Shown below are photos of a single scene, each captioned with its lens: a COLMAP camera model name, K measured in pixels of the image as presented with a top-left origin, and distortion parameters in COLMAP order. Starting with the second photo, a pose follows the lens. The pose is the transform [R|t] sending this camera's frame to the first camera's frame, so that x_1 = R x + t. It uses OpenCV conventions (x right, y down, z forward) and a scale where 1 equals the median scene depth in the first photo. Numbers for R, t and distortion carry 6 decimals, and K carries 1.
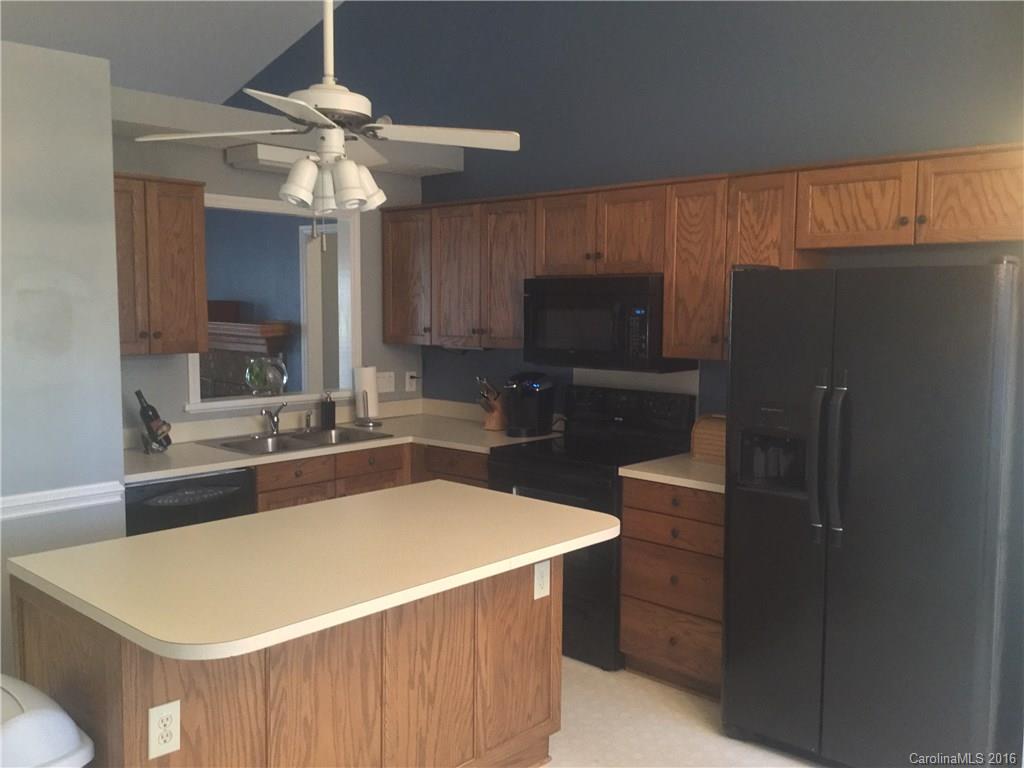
lens RADIAL K [[920.8, 0, 513.5], [0, 920.8, 385.4], [0, 0, 1]] dist [0.008579, -0.011684]
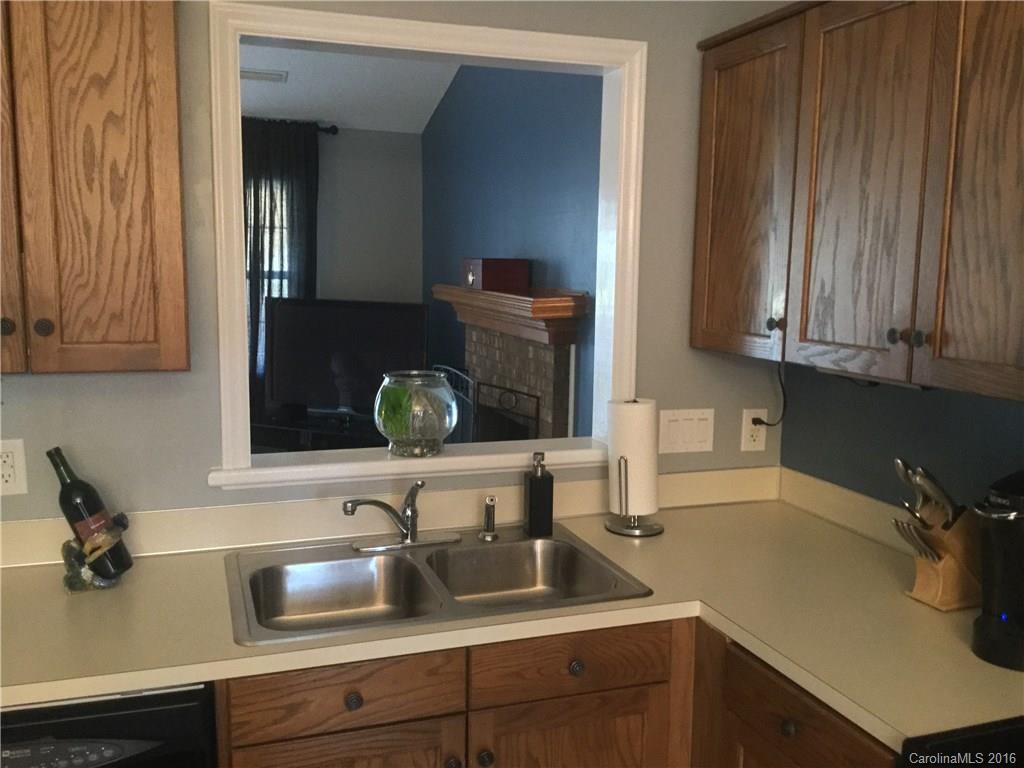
lens RADIAL K [[920.8, 0, 510.3], [0, 920.8, 394.3], [0, 0, 1]] dist [0.008579, -0.011684]
pose [[0.881375, 0.069943, -0.467212, -0.005443], [-0.048467, 0.997148, 0.057847, -0.047684], [0.469925, -0.028341, 0.882251, 0.595220]]
